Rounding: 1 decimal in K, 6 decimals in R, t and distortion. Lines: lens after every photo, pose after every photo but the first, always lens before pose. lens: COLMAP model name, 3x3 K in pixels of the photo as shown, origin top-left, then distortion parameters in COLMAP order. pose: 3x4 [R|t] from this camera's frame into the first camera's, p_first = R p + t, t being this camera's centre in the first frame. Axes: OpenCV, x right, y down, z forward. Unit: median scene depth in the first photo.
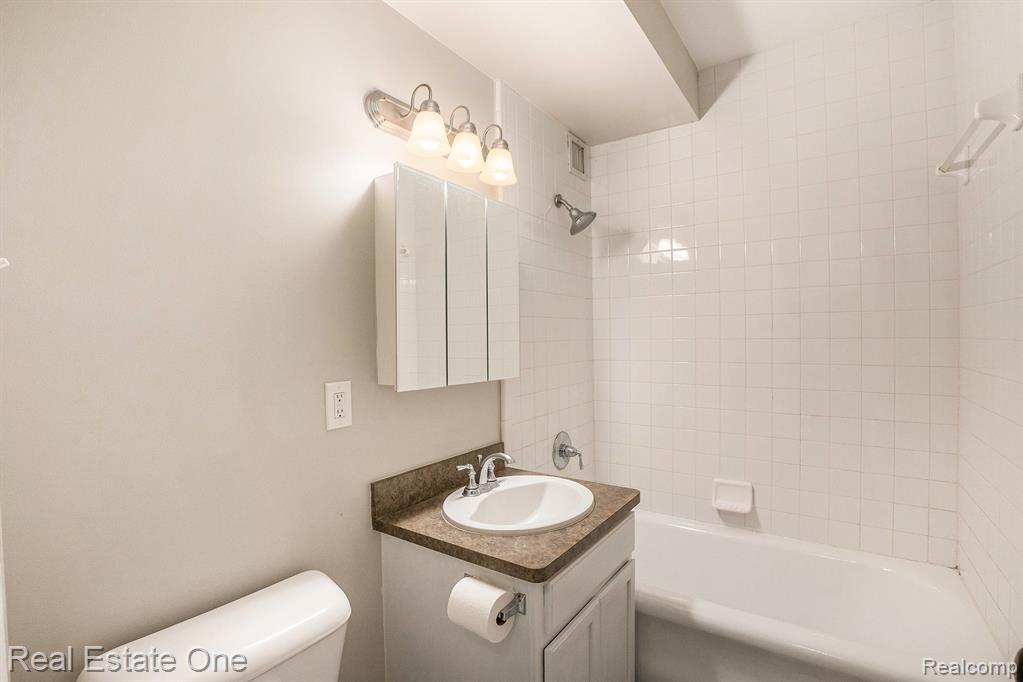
lens RADIAL K [[473.4, 0, 512.3], [0, 473.4, 339.4], [0, 0, 1]] dist [-0.009904, -0.000263]
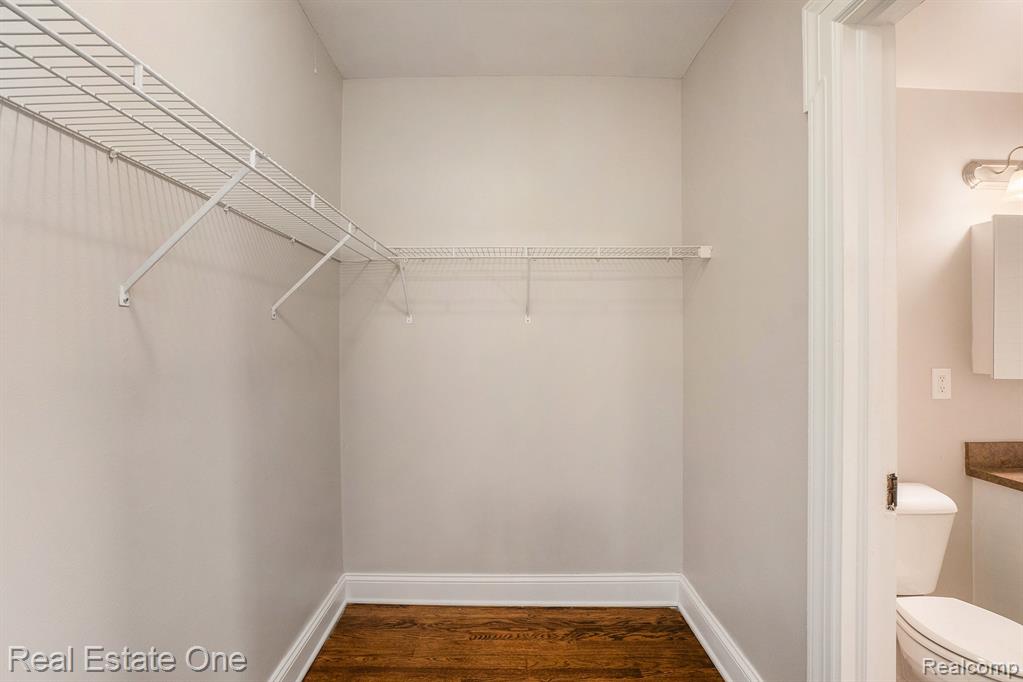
lens RADIAL K [[473.4, 0, 507.3], [0, 473.4, 339.4], [0, 0, 1]] dist [-0.009904, -0.000263]
pose [[0.570346, 0.012076, -0.821316, 0.070056], [-0.012667, 0.999902, 0.005906, 0.003849], [0.821307, 0.007035, 0.570443, -0.942024]]
